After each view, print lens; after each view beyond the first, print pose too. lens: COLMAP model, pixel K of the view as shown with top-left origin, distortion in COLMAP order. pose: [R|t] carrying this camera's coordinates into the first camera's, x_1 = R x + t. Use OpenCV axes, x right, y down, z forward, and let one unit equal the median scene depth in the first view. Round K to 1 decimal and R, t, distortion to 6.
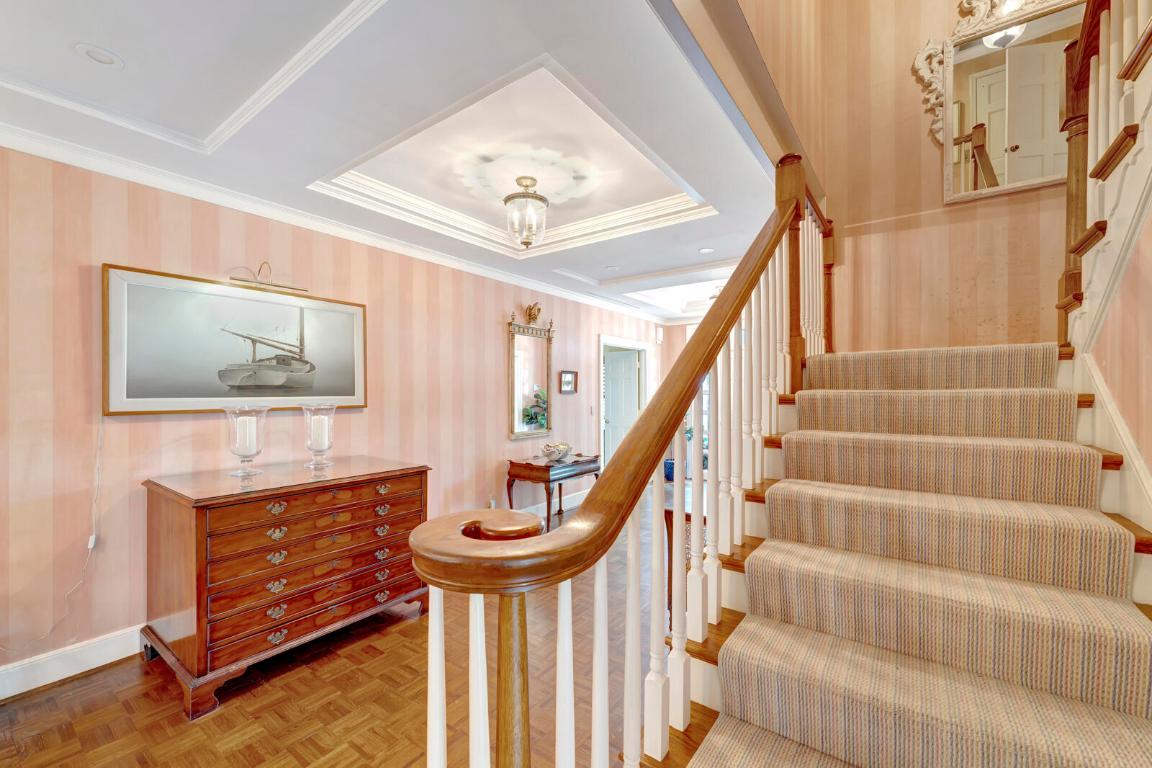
lens RADIAL K [[480.6, 0, 576.0], [0, 480.6, 384.0], [0, 0, 1]] dist [0.000761, 0.000051]
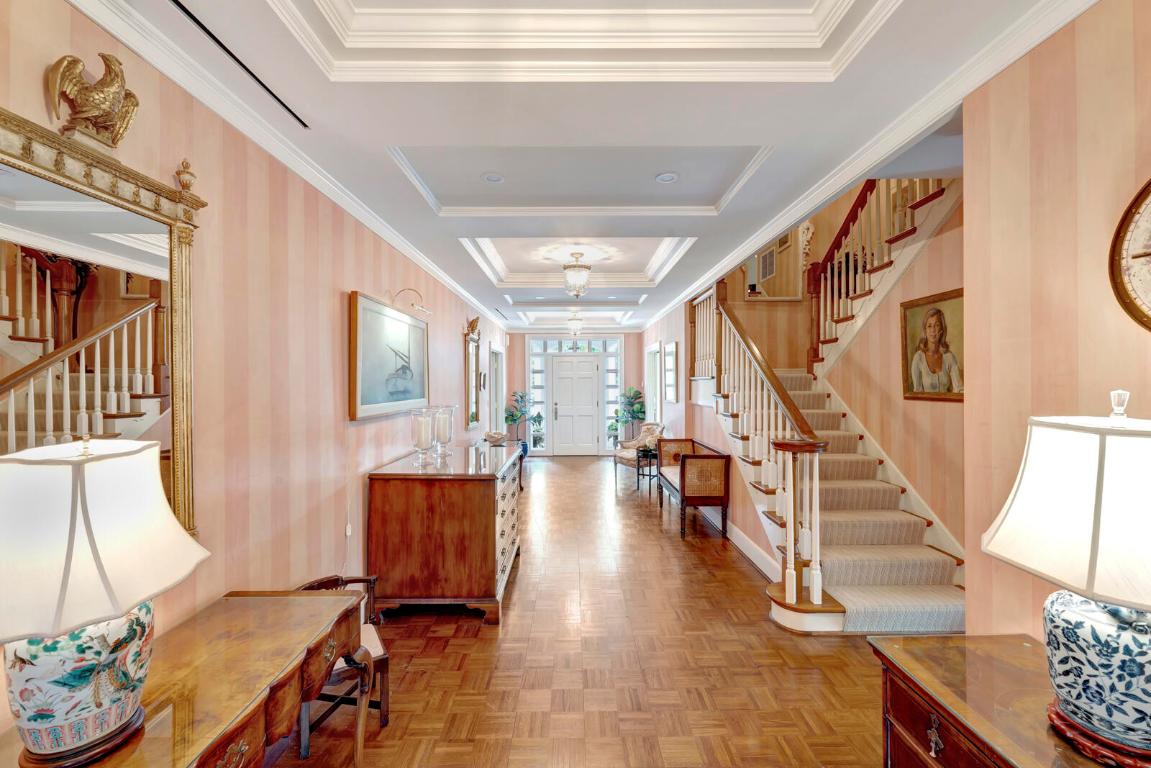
lens RADIAL K [[480.1, 0, 575.5], [0, 480.1, 384.0], [0, 0, 1]] dist [0.000761, 0.000051]
pose [[0.814903, -0.001353, 0.579596, -1.536984], [-0.007954, 0.999877, 0.013518, -0.053105], [-0.579543, -0.015626, 0.814792, -0.412570]]
